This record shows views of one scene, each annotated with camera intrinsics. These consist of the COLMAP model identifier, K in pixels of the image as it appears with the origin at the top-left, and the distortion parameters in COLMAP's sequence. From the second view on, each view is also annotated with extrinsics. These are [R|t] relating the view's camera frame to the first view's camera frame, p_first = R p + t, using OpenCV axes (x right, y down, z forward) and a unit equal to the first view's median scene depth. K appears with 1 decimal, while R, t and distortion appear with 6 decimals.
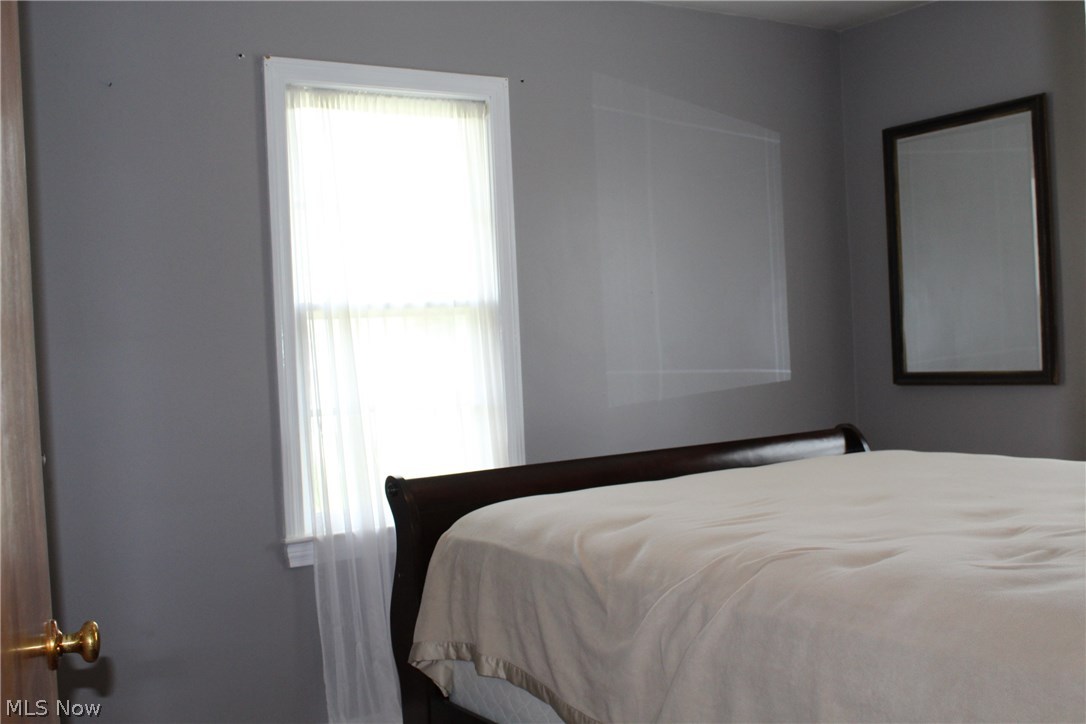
lens RADIAL K [[1201.5, 0, 542.9], [0, 1201.5, 363.7], [0, 0, 1]] dist [-0.105324, 0.000000]
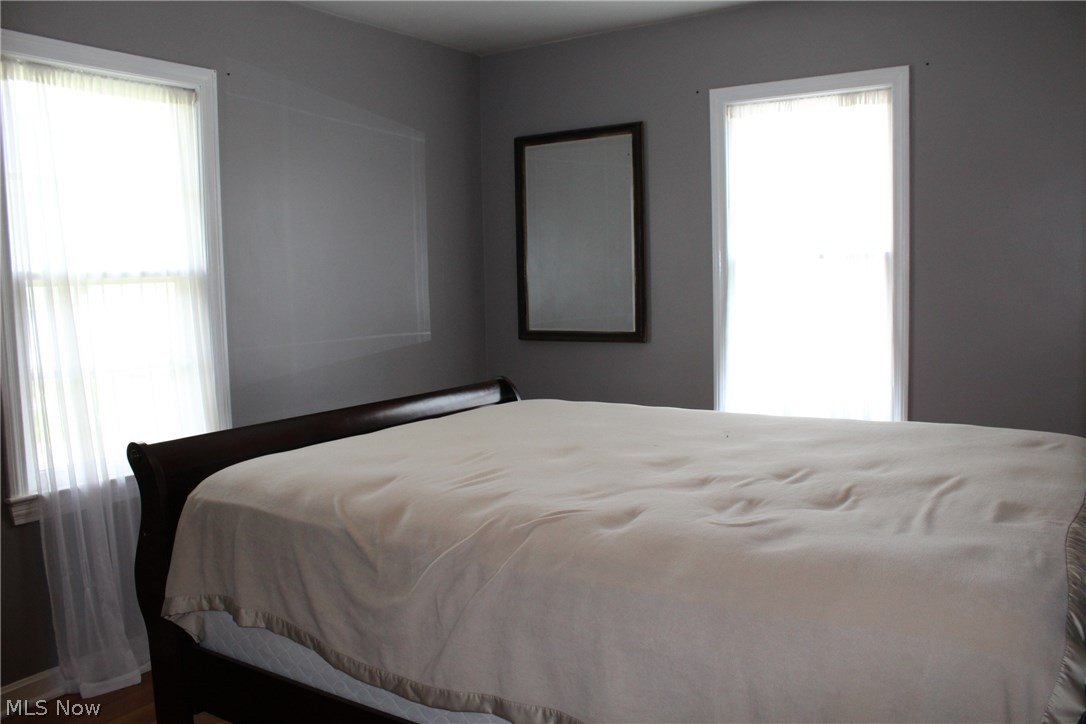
lens RADIAL K [[917.4, 0, 552.2], [0, 917.4, 360.4], [0, 0, 1]] dist [-0.140458, 0.107976]
pose [[0.917092, -0.010055, 0.398549, -0.085334], [-0.015628, 0.998007, 0.061139, -0.028047], [-0.398370, -0.062298, 0.915107, 0.109790]]
